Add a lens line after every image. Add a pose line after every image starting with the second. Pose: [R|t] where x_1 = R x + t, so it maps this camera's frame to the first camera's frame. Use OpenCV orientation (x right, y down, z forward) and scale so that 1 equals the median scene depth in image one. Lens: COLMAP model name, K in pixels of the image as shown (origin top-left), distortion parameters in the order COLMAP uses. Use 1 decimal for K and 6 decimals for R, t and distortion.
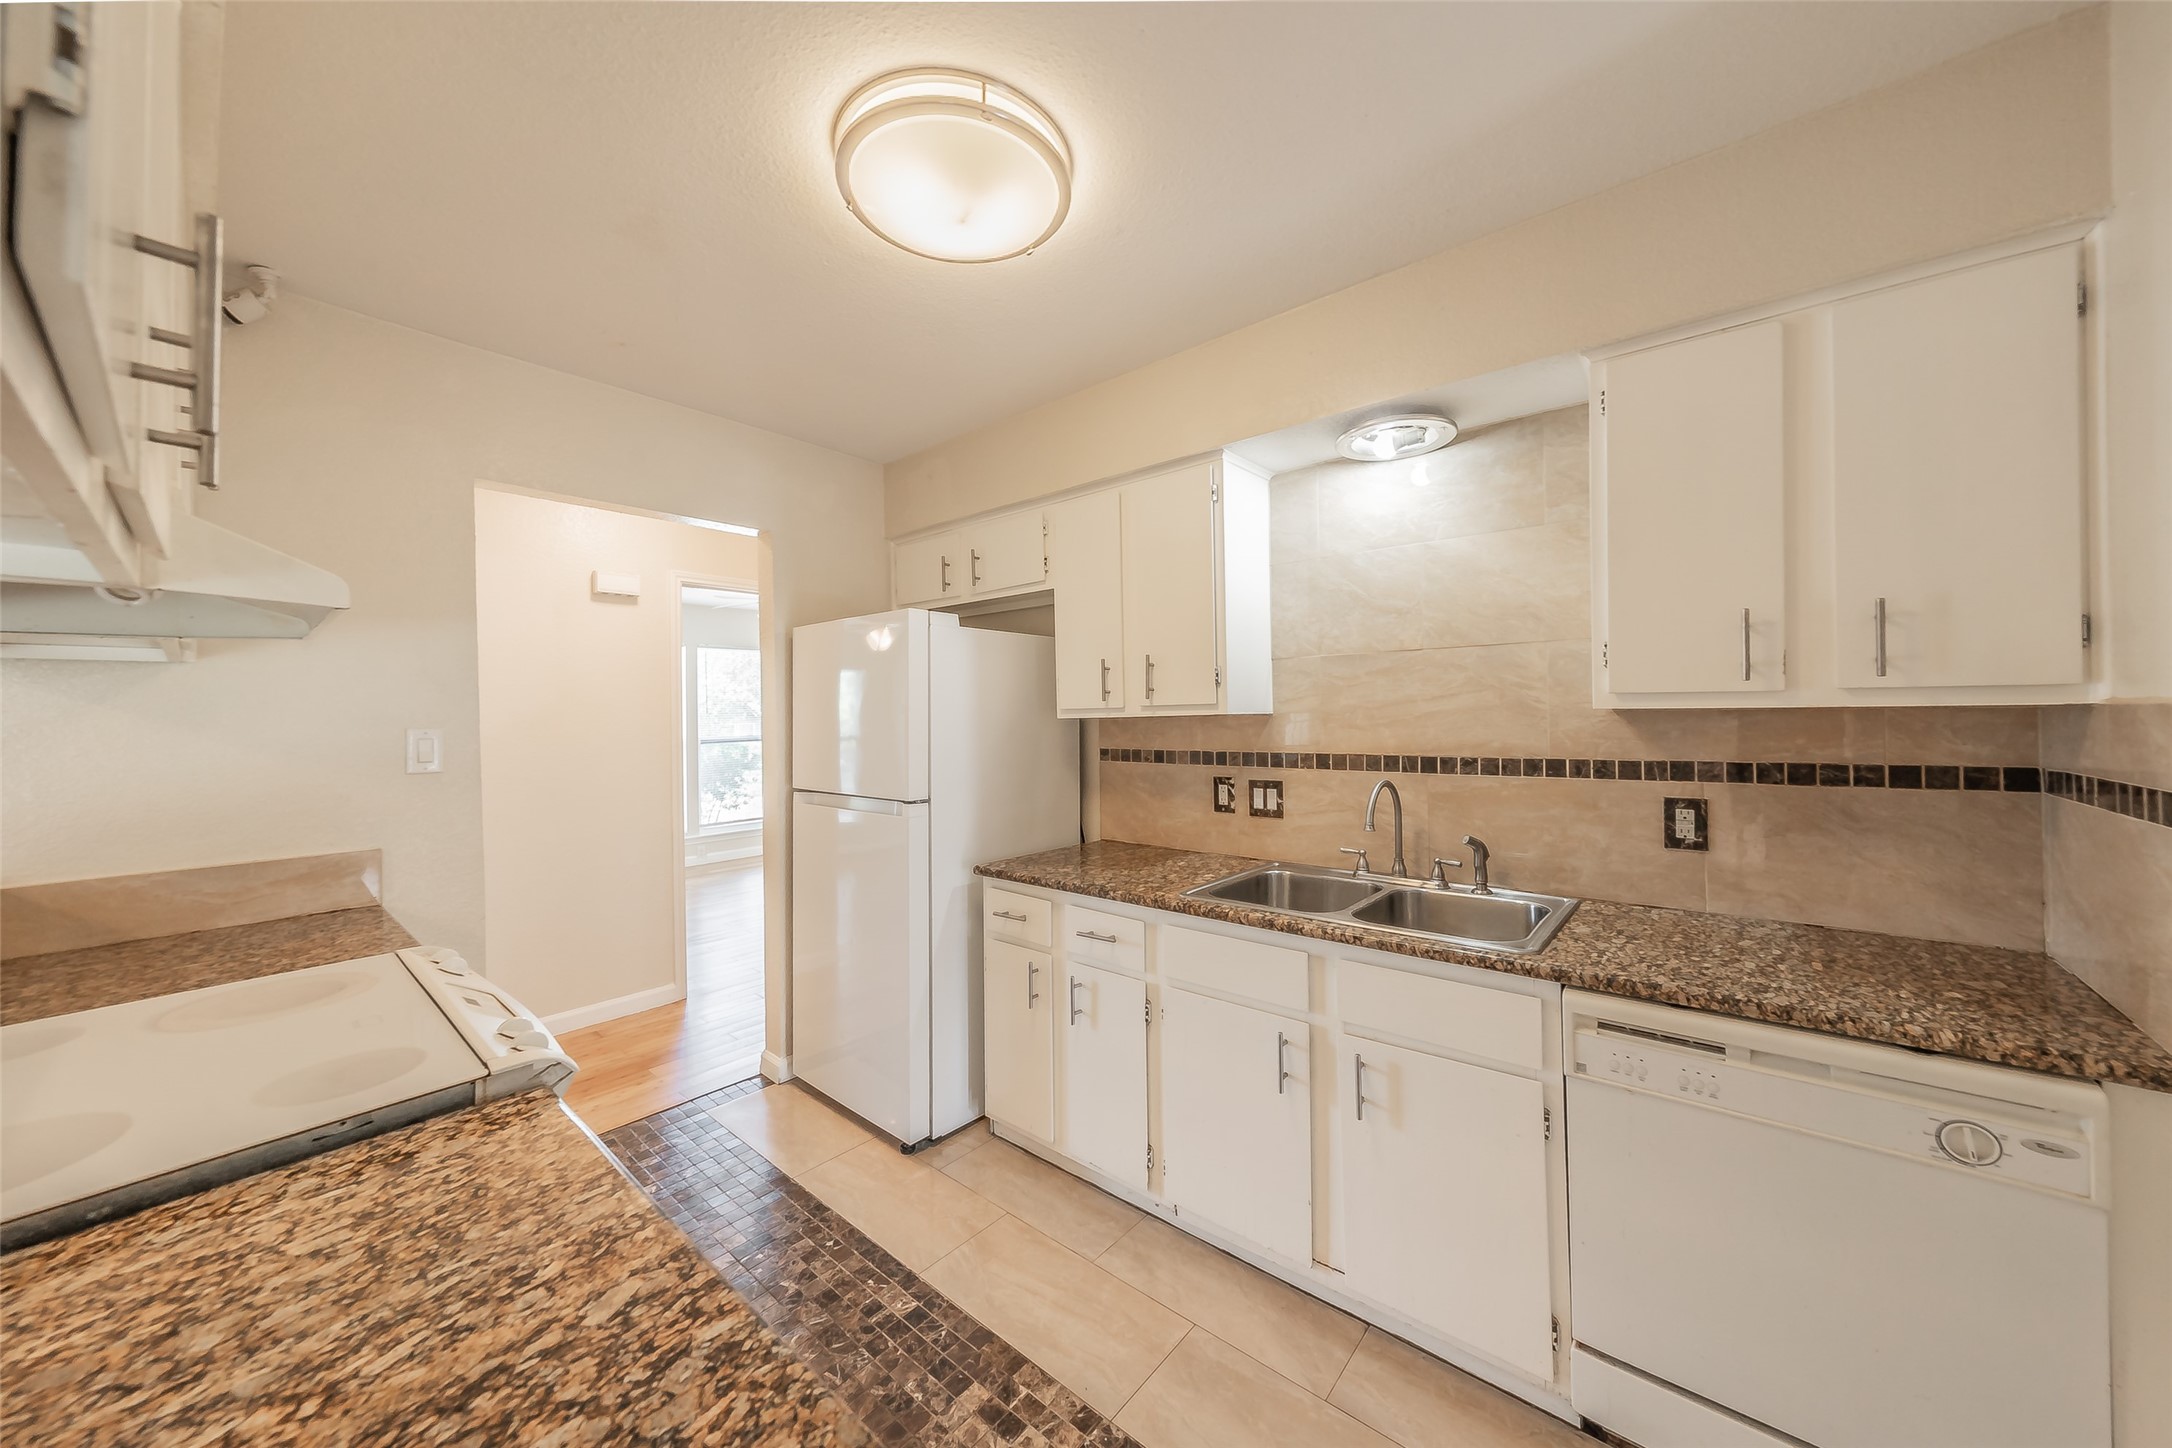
lens RADIAL K [[768.3, 0, 1104.3], [0, 768.3, 716.6], [0, 0, 1]] dist [-0.002728, -0.000143]
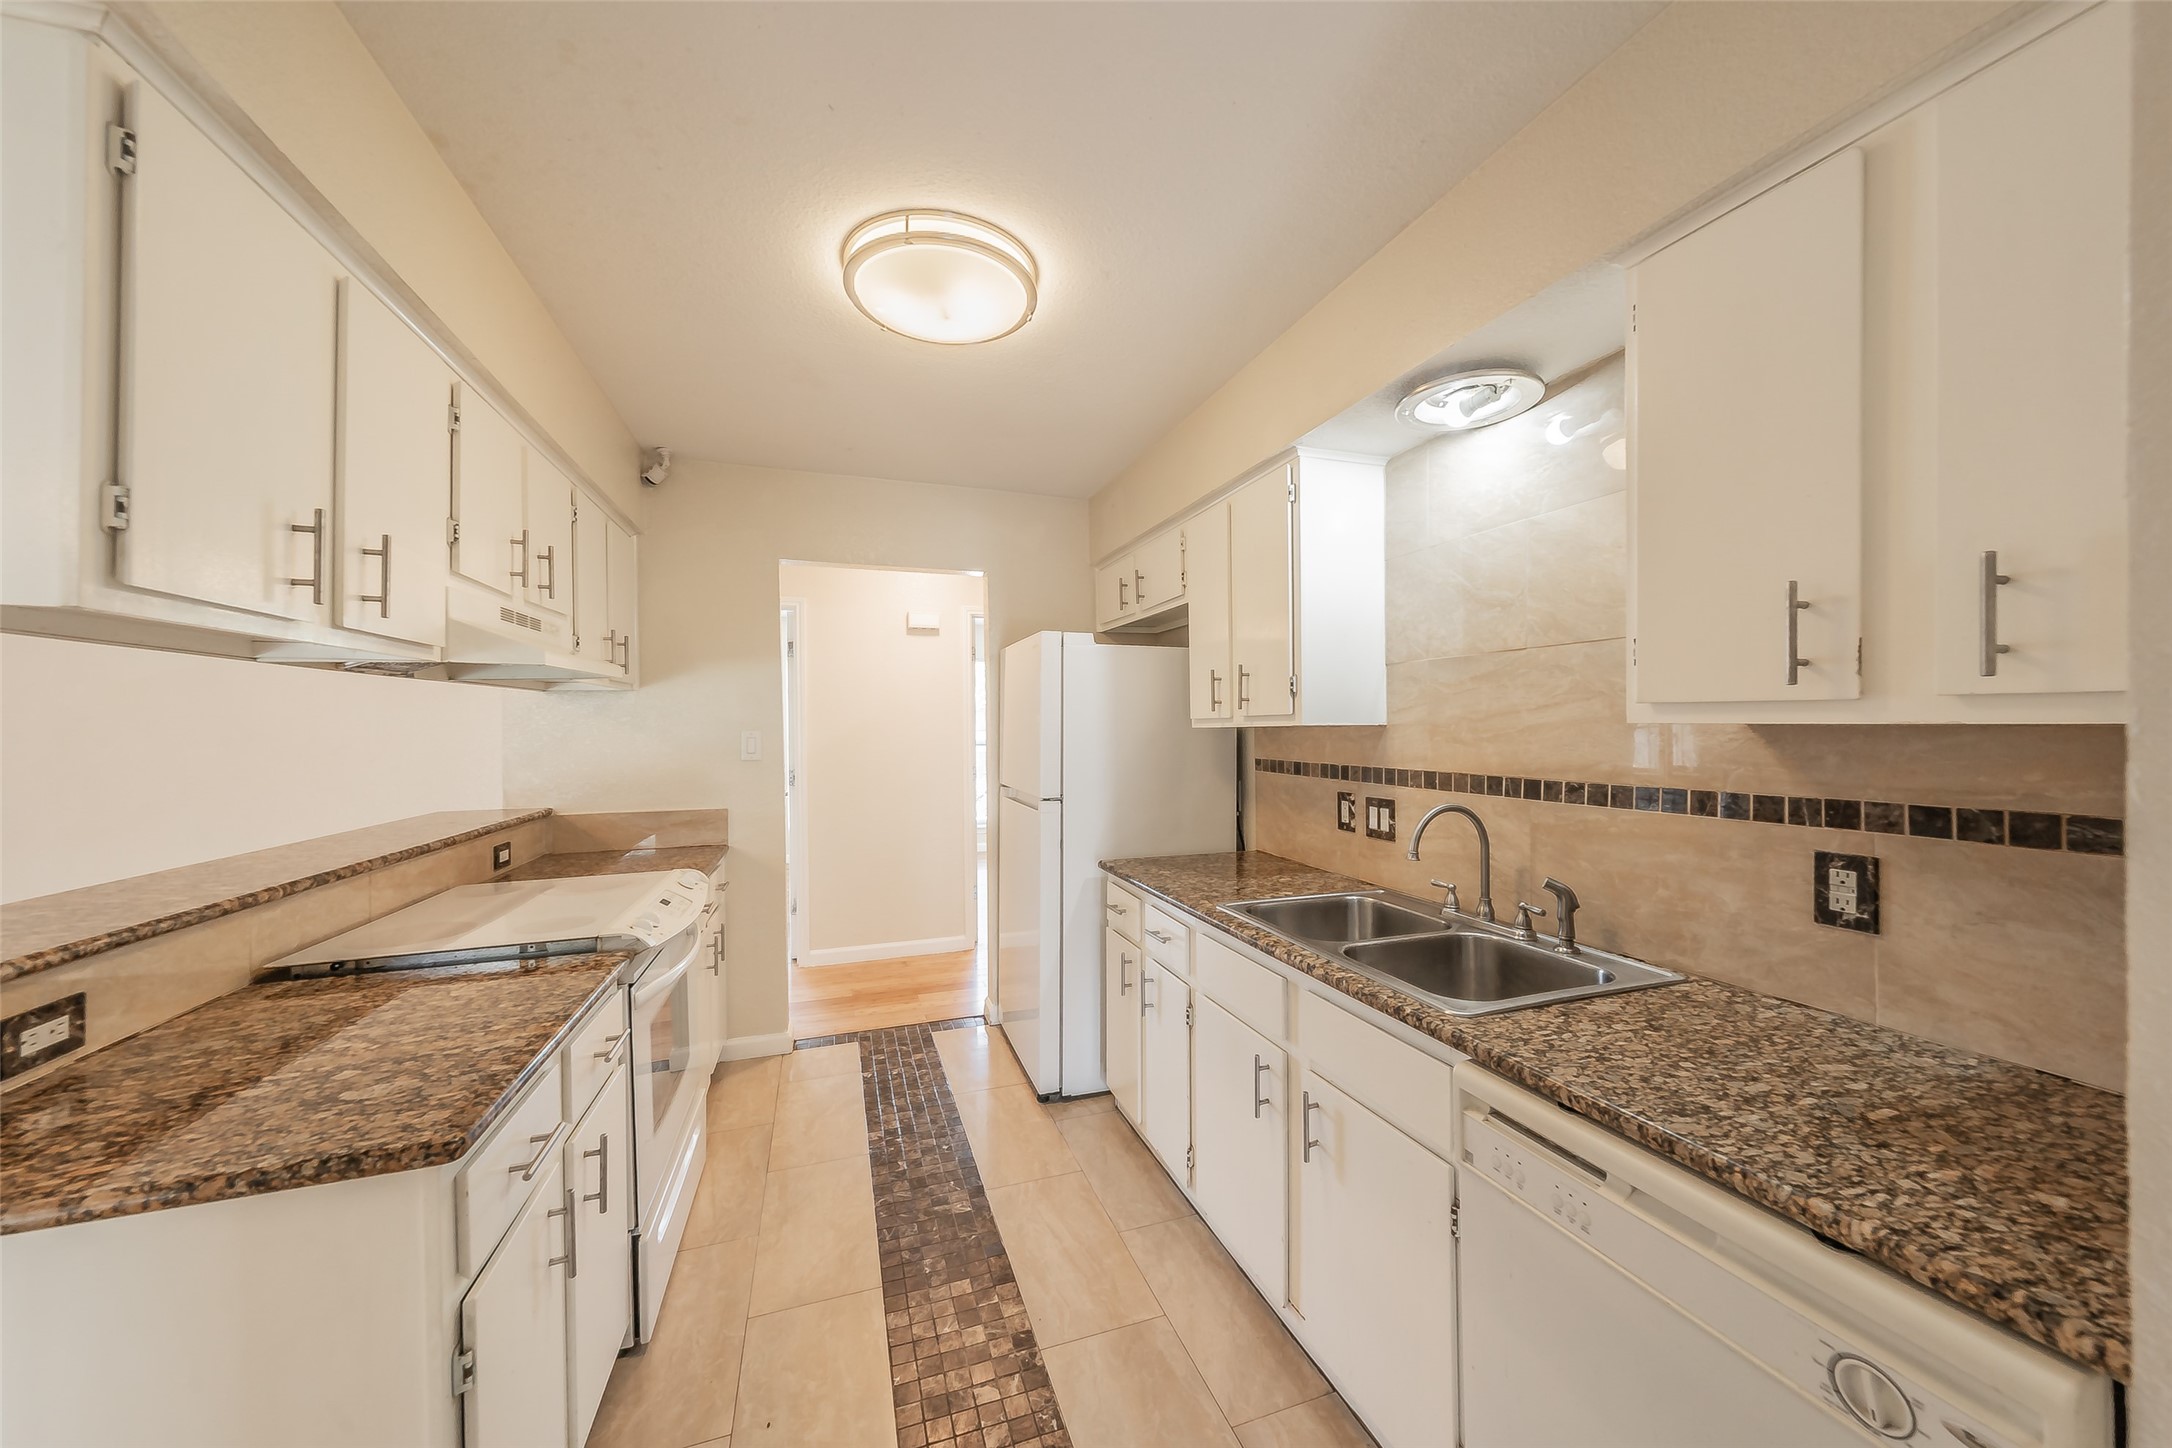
lens RADIAL K [[768.3, 0, 1067.4], [0, 768.3, 728.8], [0, 0, 1]] dist [-0.002728, -0.000143]
pose [[0.850181, 0.012715, -0.526337, 0.475273], [-0.009512, 0.999916, 0.008791, -0.004472], [0.526405, -0.002467, 0.850230, 0.048514]]
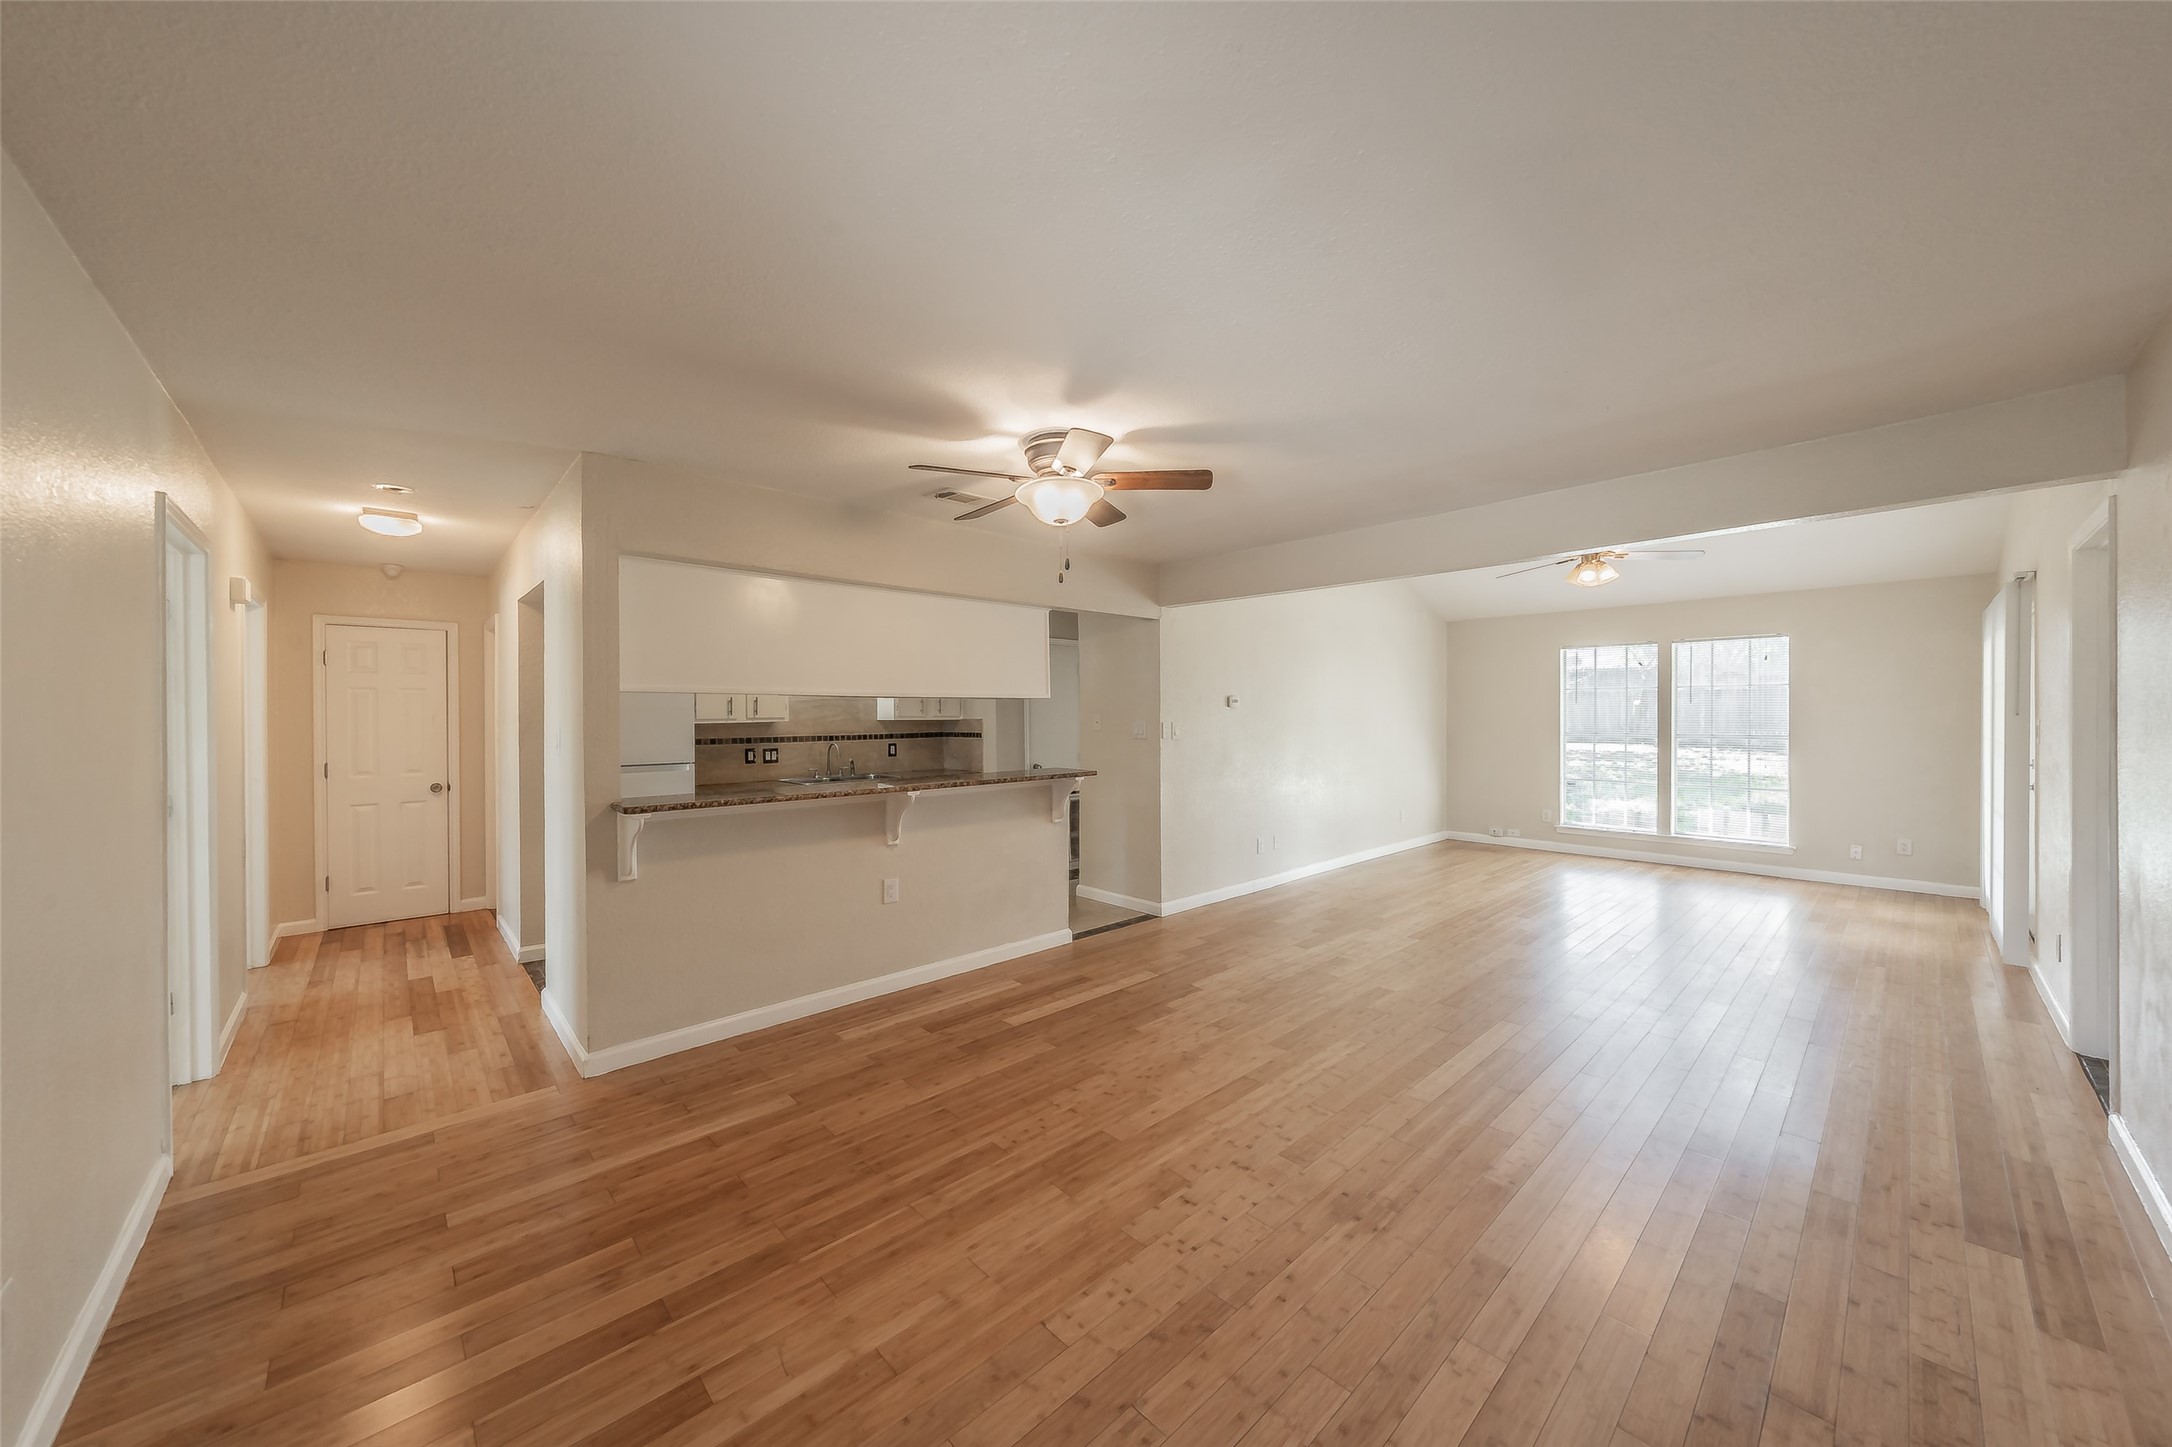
lens RADIAL K [[768.3, 0, 1074.5], [0, 768.3, 726.8], [0, 0, 1]] dist [-0.002728, -0.000143]
pose [[0.139582, 0.009250, 0.990167, -2.774834], [0.015871, 0.999807, -0.011577, 0.074198], [-0.990083, 0.017331, 0.139408, -0.450287]]
